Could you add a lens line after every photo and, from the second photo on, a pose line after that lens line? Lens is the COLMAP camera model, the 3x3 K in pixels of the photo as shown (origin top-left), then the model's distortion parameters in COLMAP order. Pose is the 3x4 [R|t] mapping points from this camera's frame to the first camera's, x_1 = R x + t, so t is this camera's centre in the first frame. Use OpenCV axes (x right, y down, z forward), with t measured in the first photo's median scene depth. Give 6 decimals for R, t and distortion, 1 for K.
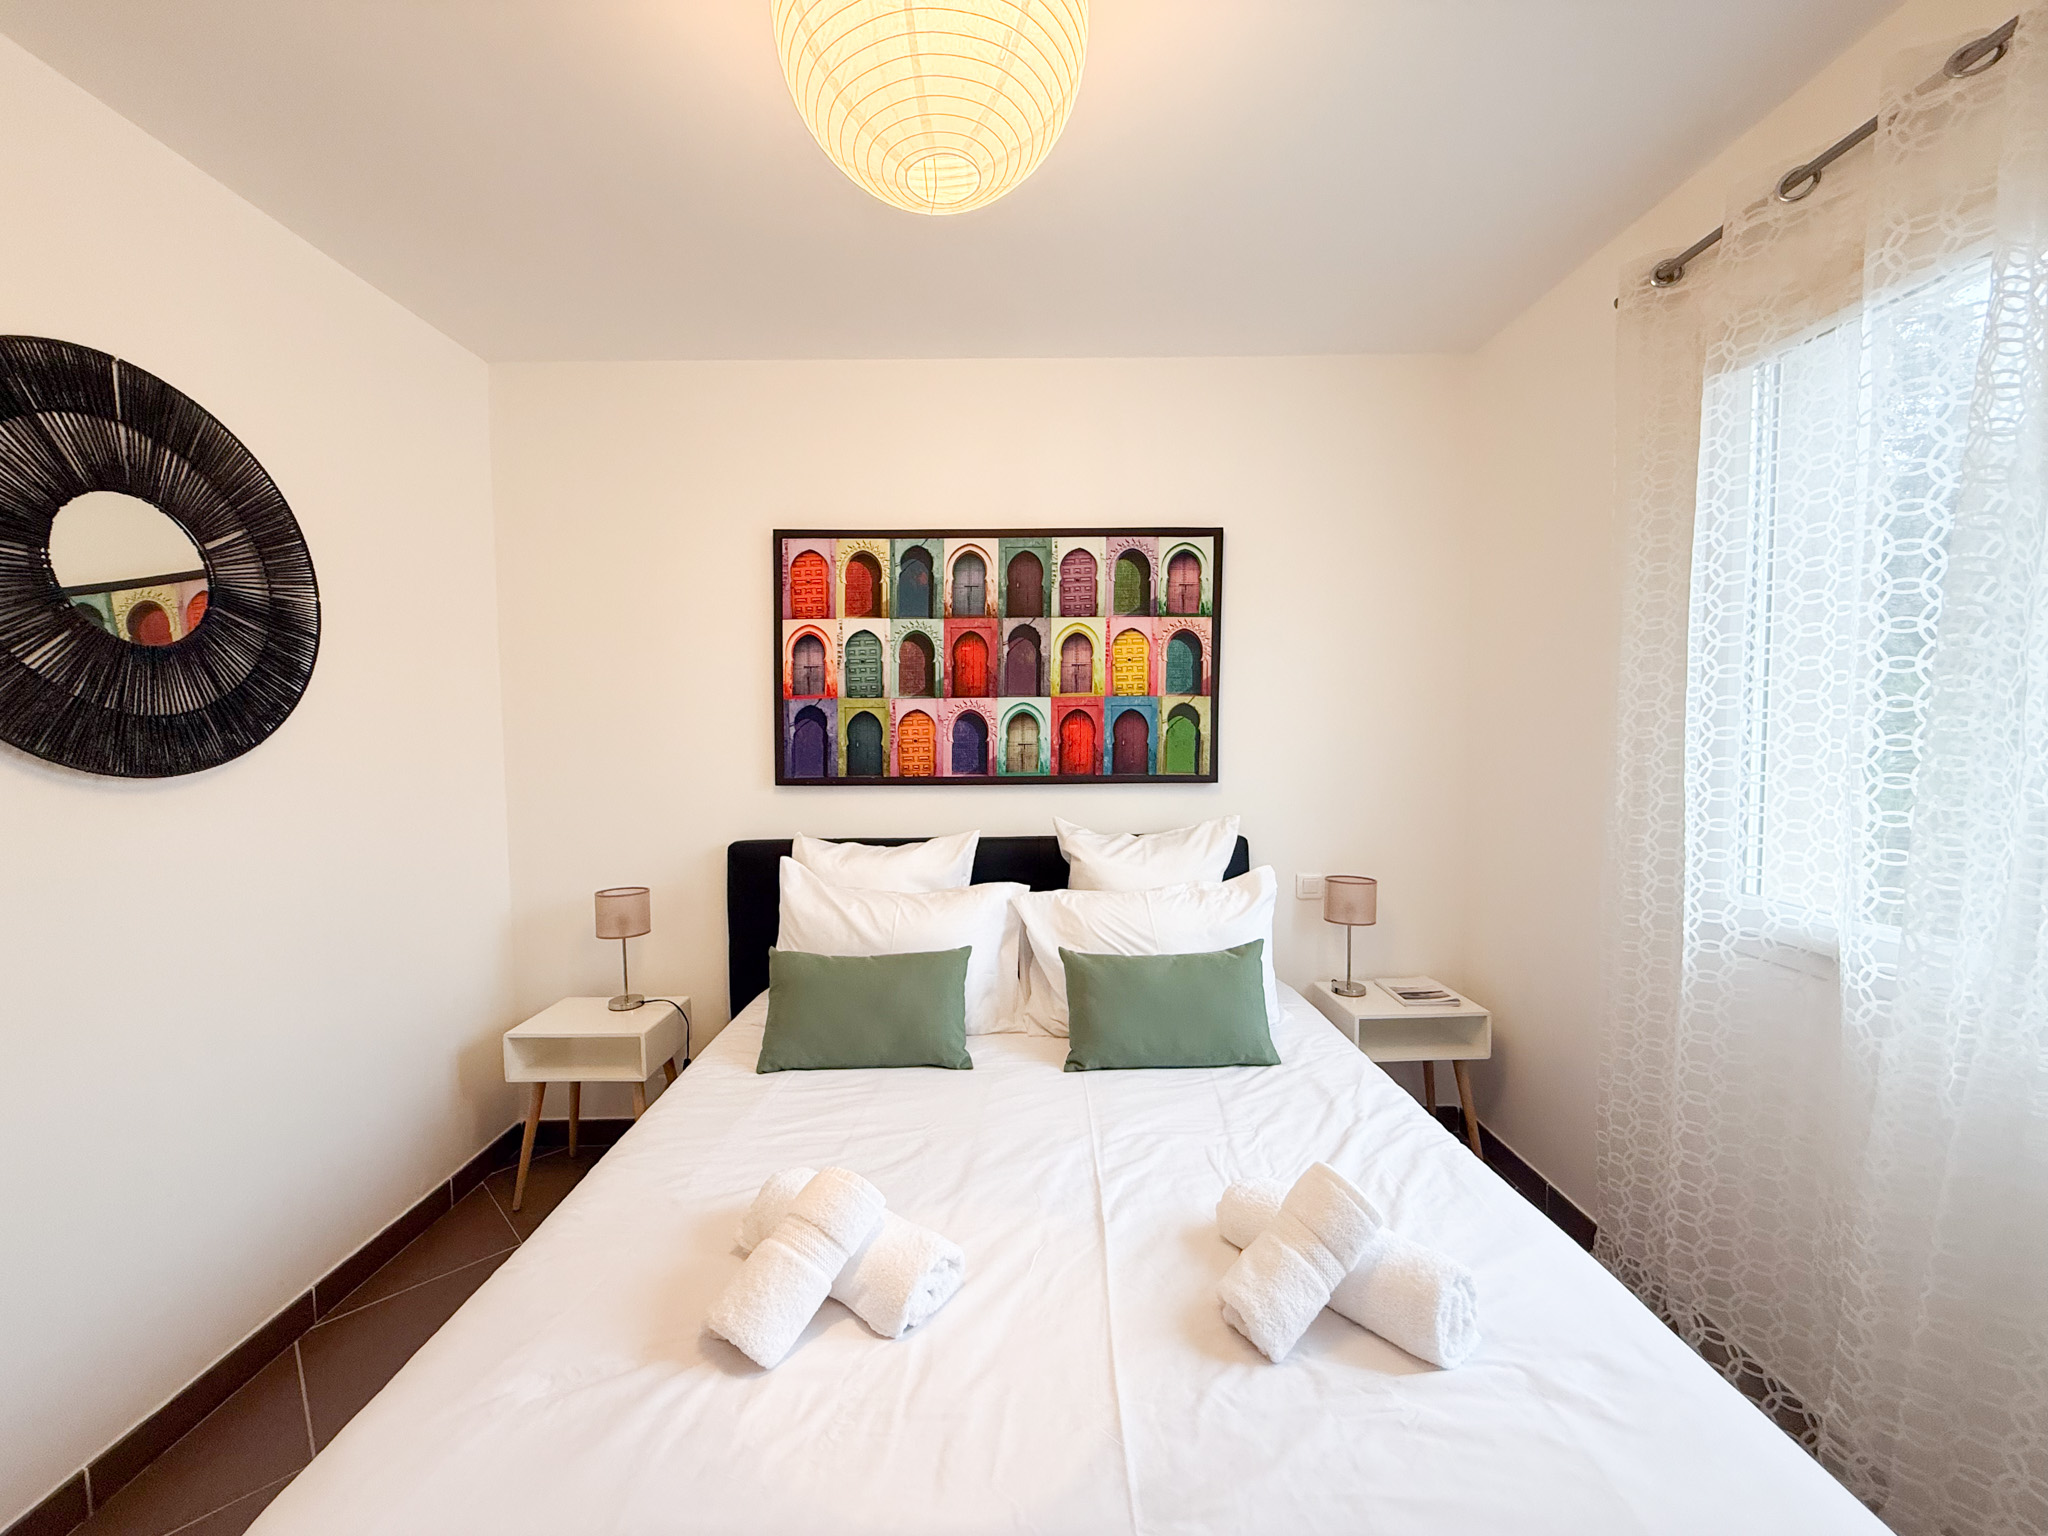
lens RADIAL K [[827.2, 0, 1031.6], [0, 827.2, 761.8], [0, 0, 1]] dist [0.000340, 0.001869]
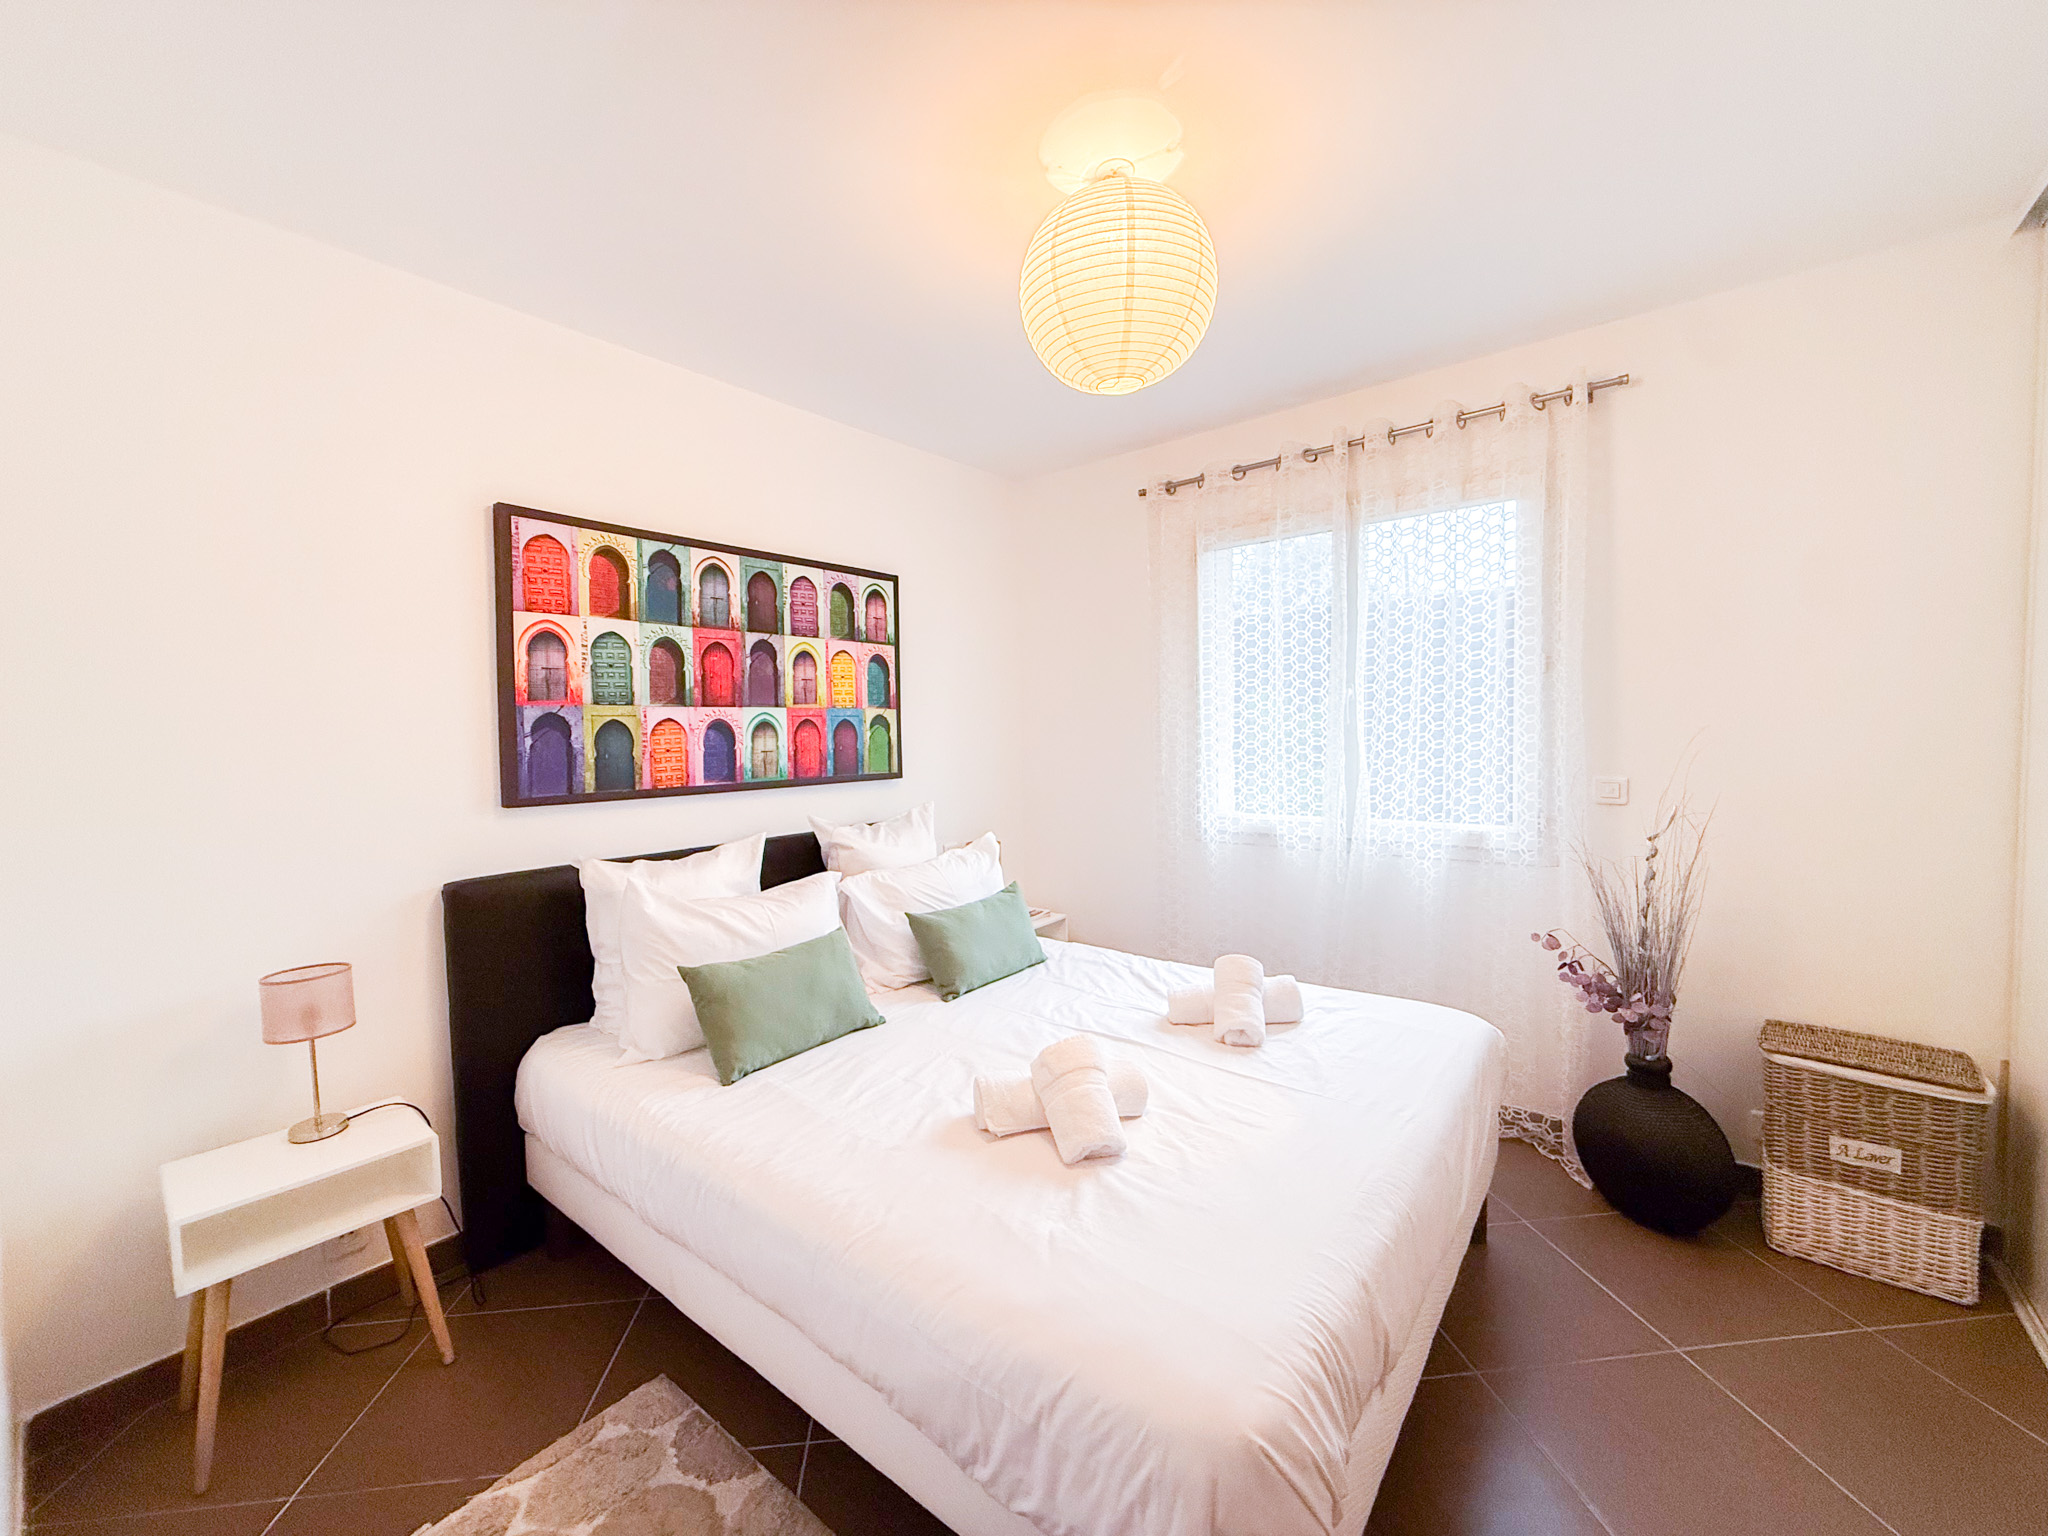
lens RADIAL K [[827.2, 0, 1022.5], [0, 827.2, 763.3], [0, 0, 1]] dist [0.000340, 0.001869]
pose [[0.631617, -0.035241, 0.774480, -0.633141], [0.048385, 0.998811, 0.005989, 0.003872], [-0.773770, 0.033690, 0.632571, 0.067126]]
